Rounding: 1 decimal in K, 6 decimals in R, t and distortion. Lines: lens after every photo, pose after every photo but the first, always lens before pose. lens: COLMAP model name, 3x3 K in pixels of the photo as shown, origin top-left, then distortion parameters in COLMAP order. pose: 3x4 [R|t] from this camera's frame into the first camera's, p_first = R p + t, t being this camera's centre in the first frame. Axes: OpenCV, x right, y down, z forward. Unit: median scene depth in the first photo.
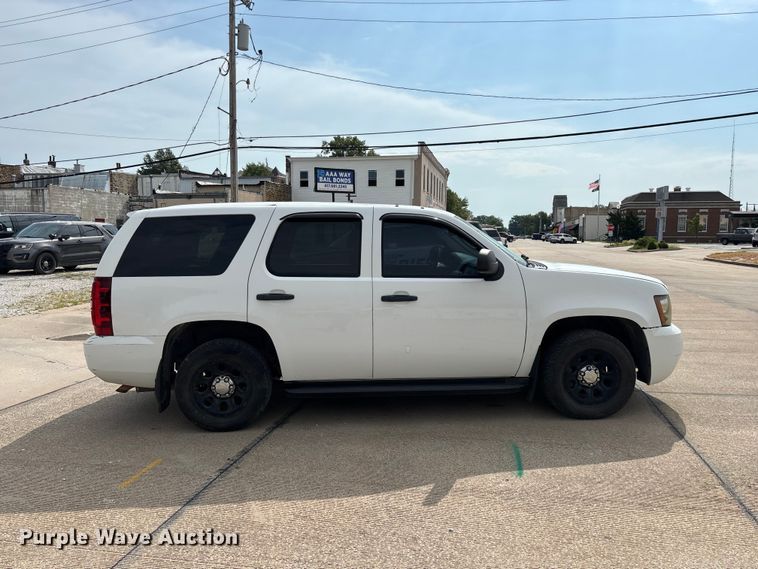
lens RADIAL K [[574.5, 0, 371.6], [0, 574.5, 286.4], [0, 0, 1]] dist [0.053050, -0.058876]
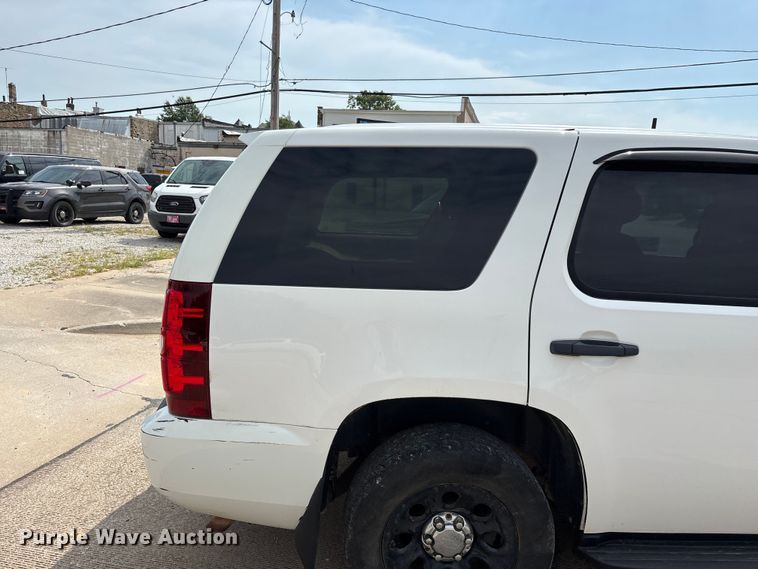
lens RADIAL K [[574.5, 0, 376.5], [0, 574.5, 287.3], [0, 0, 1]] dist [0.053050, -0.058876]
pose [[0.998794, 0.046983, -0.014222, -0.135909], [-0.045896, 0.996563, 0.068957, -0.020164], [0.017413, -0.068221, 0.997518, 0.244893]]
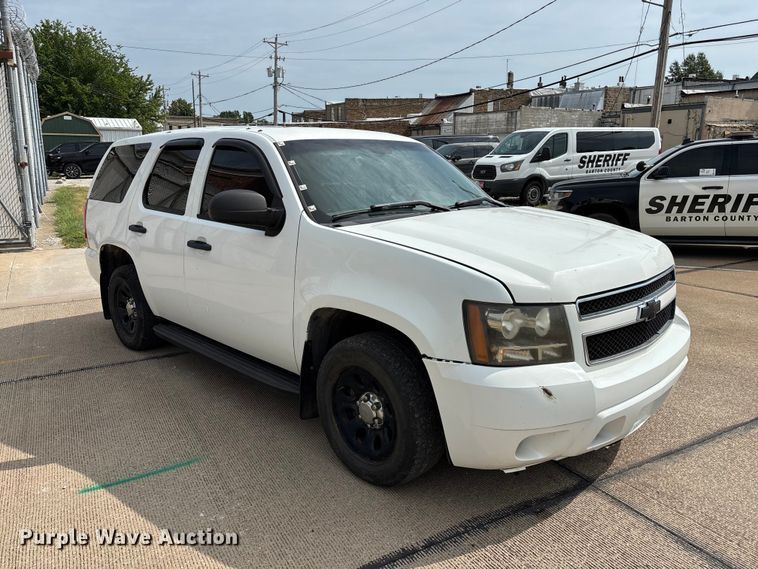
lens RADIAL K [[574.5, 0, 371.8], [0, 574.5, 277.6], [0, 0, 1]] dist [0.053050, -0.058876]
pose [[0.658902, 0.156891, -0.735686, 0.352511], [-0.064613, 0.986198, 0.152445, -0.032264], [0.749449, -0.052911, 0.659944, 0.271321]]
